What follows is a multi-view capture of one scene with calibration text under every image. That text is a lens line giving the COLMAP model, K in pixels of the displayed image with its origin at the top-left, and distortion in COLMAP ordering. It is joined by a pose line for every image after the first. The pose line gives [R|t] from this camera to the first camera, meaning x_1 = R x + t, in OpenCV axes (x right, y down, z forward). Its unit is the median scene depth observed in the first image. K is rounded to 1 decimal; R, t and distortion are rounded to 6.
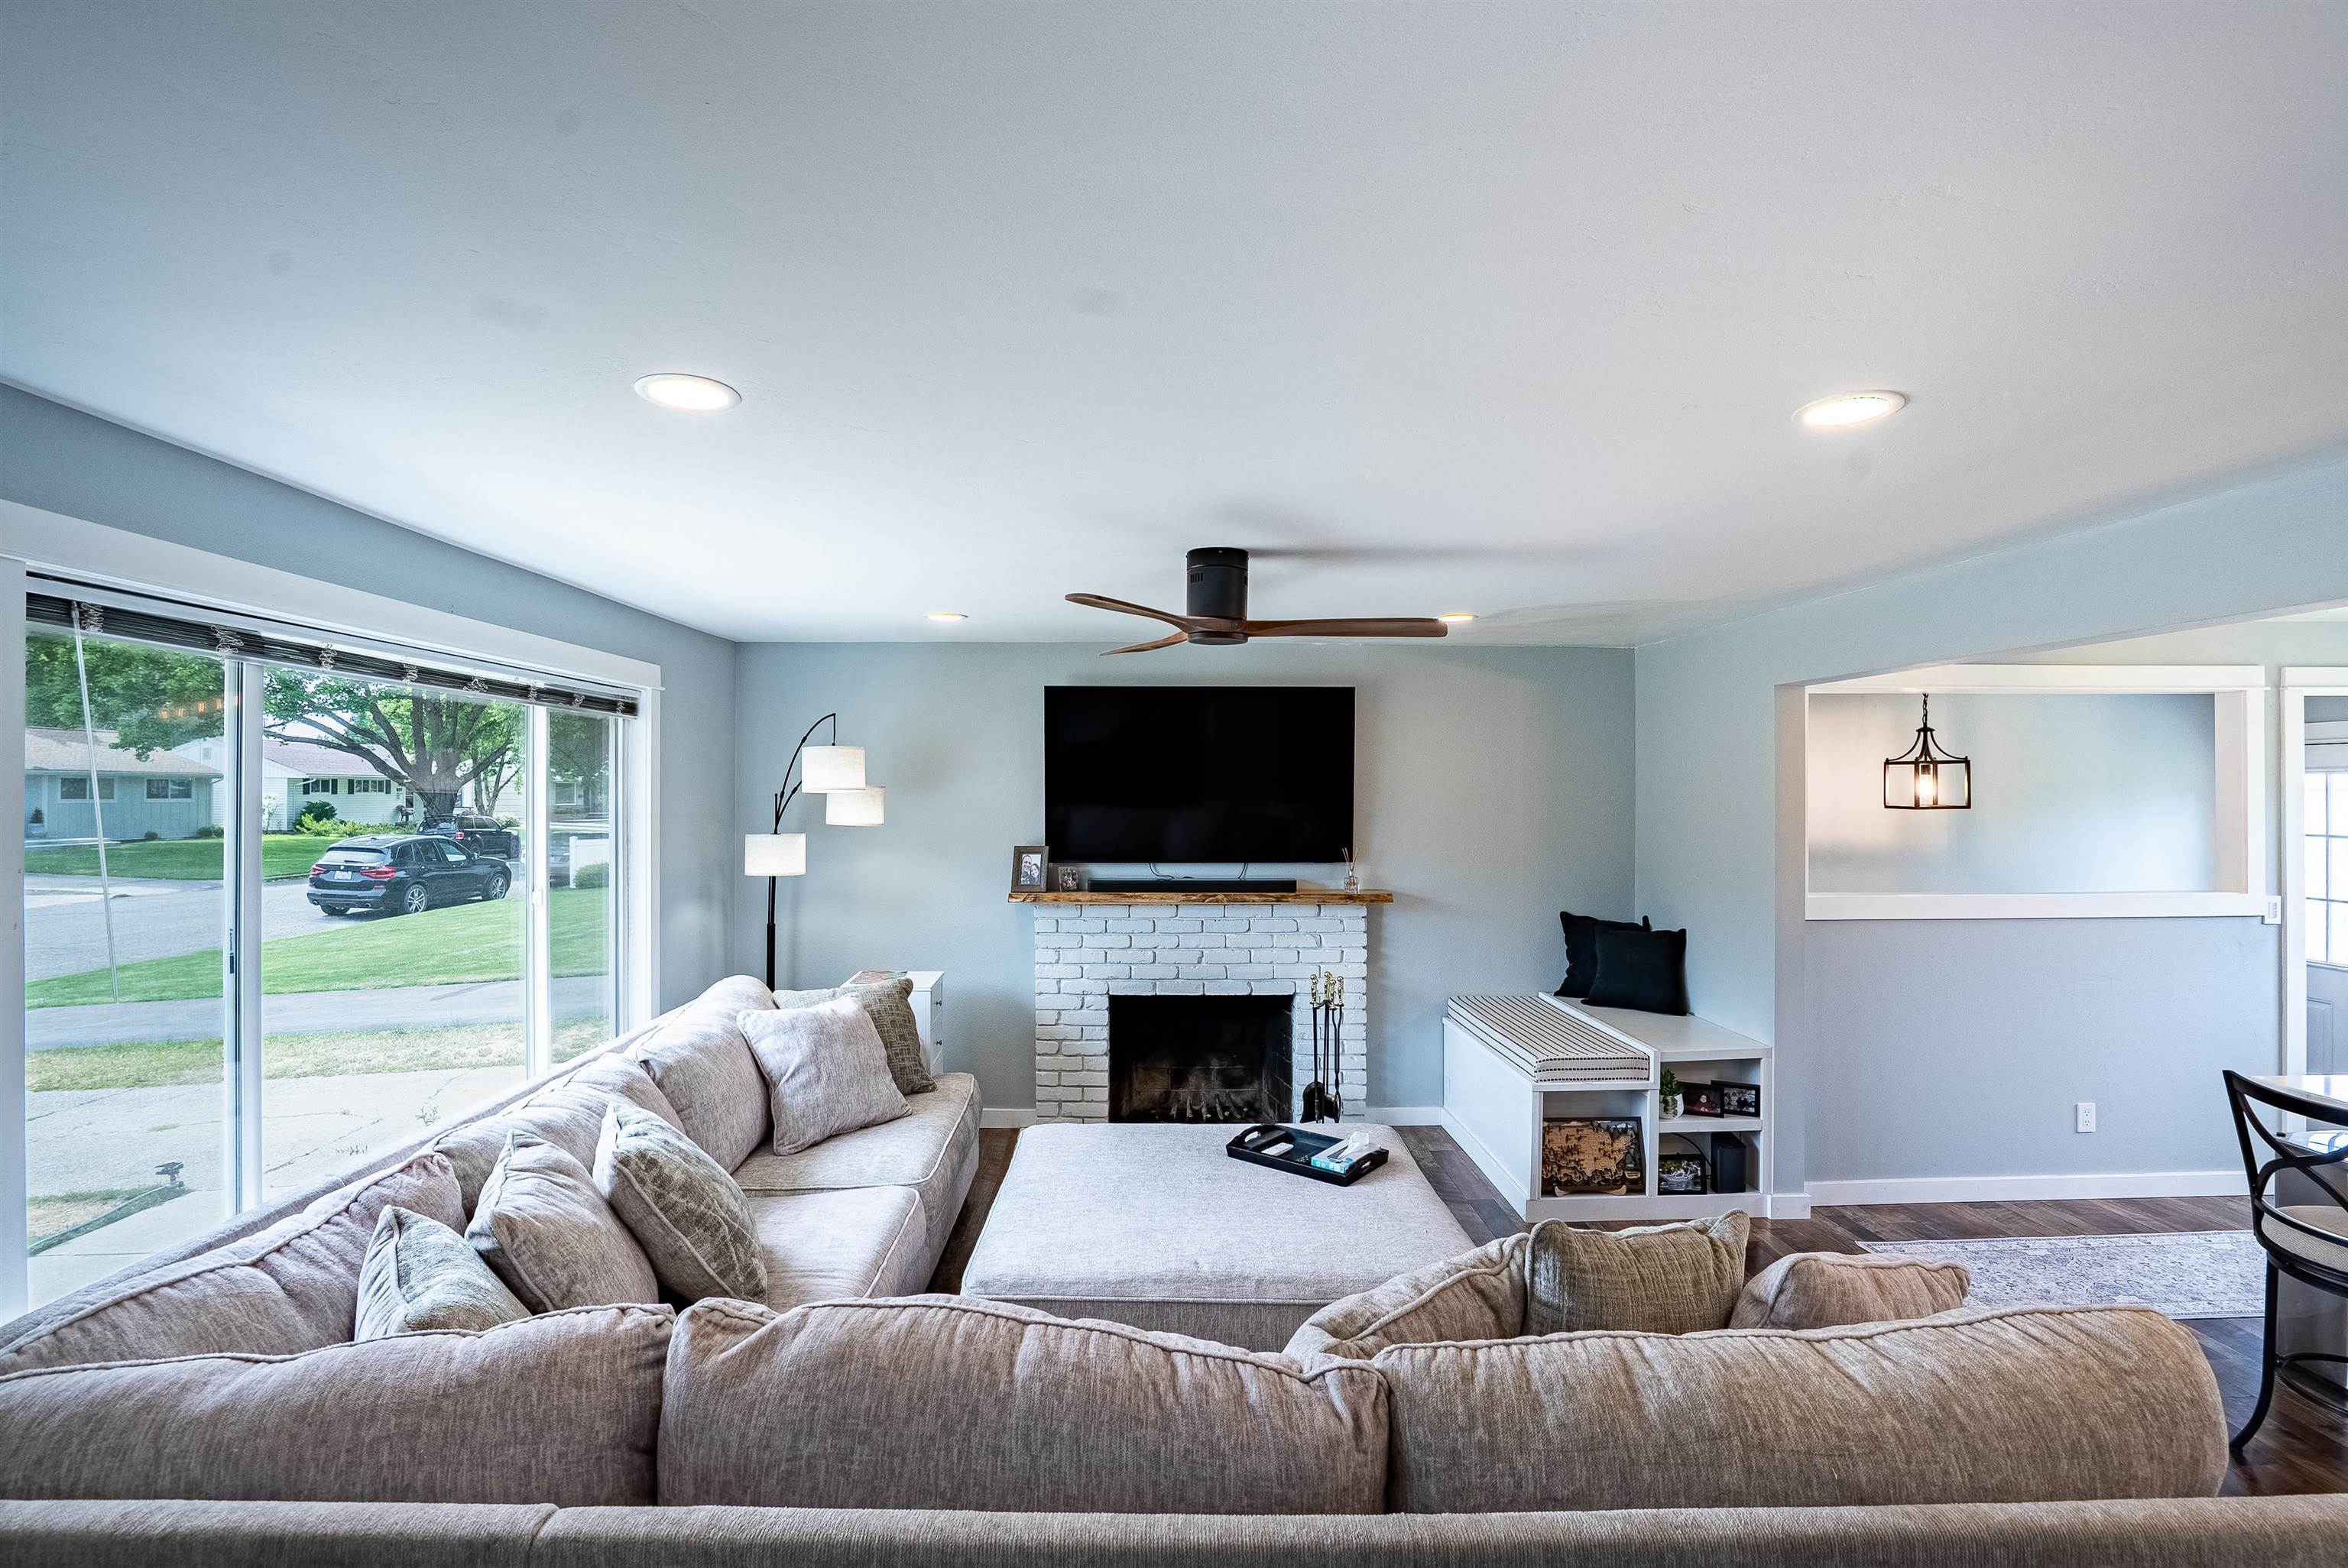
lens RADIAL K [[1135.1, 0, 1178.4], [0, 1135.1, 778.8], [0, 0, 1]] dist [-0.037795, 0.009935]
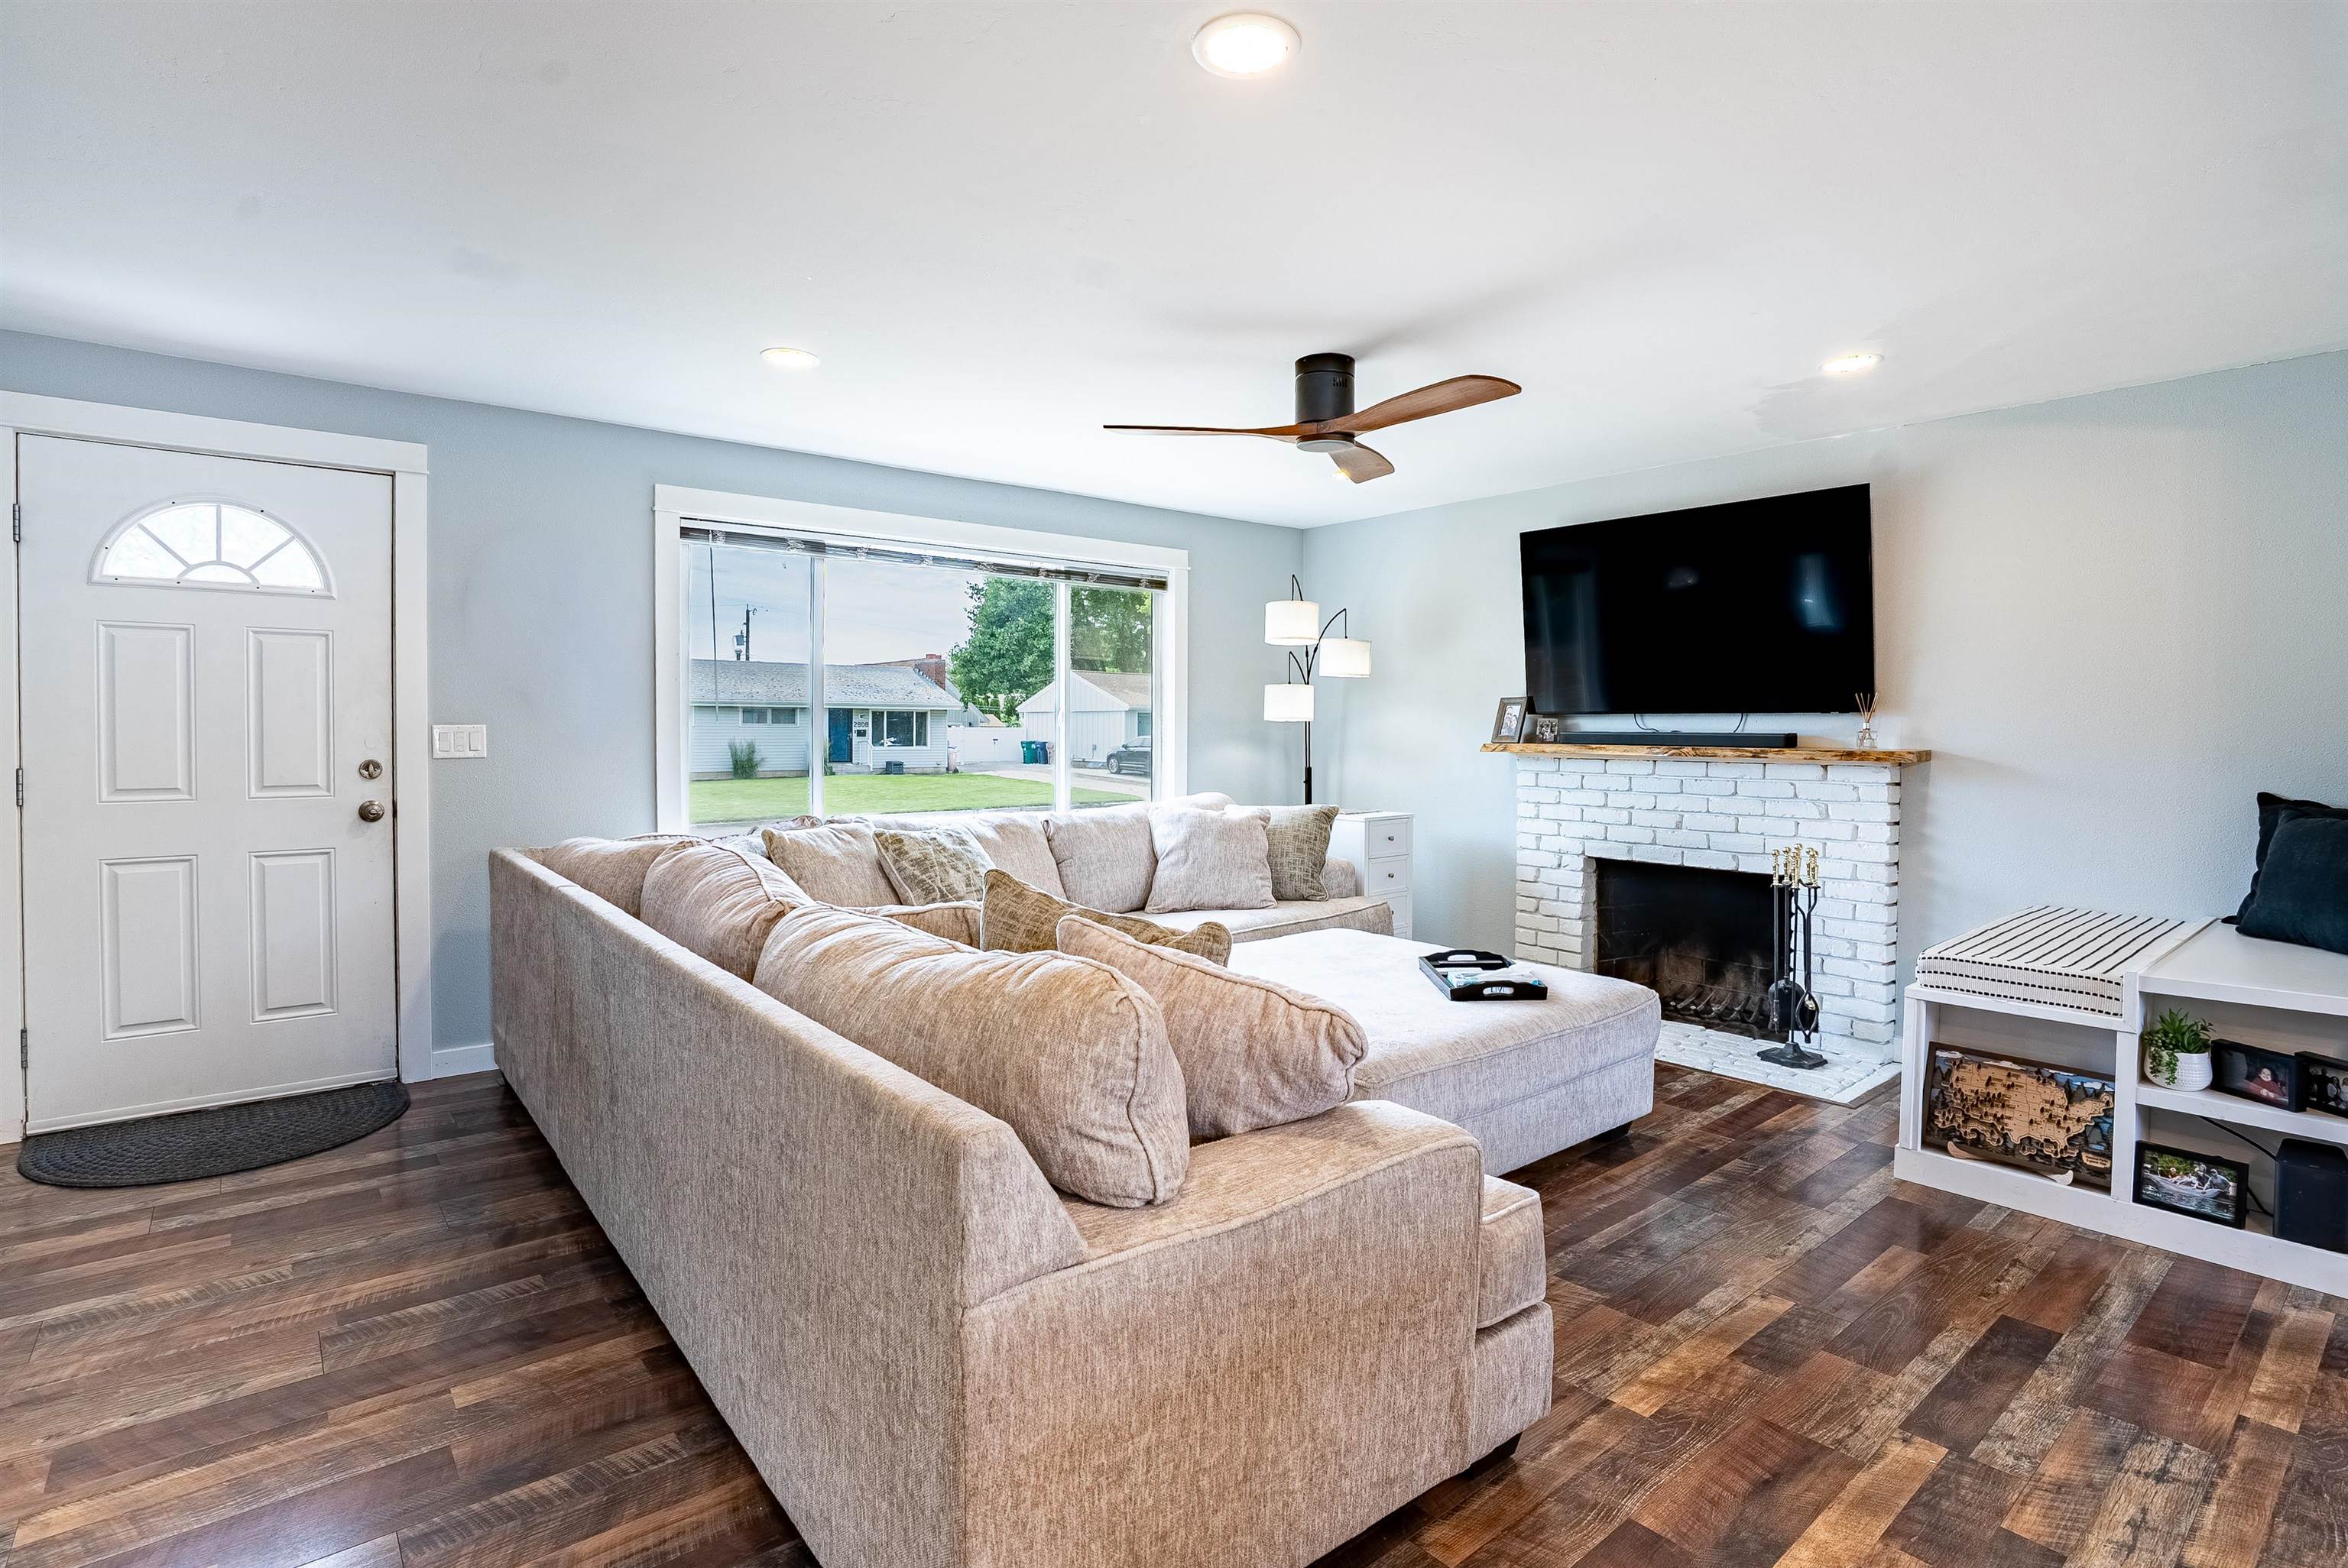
lens RADIAL K [[1135.1, 0, 1131.3], [0, 1135.1, 736.8], [0, 0, 1]] dist [-0.037795, 0.009935]
pose [[0.604967, 0.010981, -0.796175, 0.454112], [0.001406, 0.999889, 0.014859, 0.078969], [0.796250, -0.010109, 0.604884, 0.143099]]
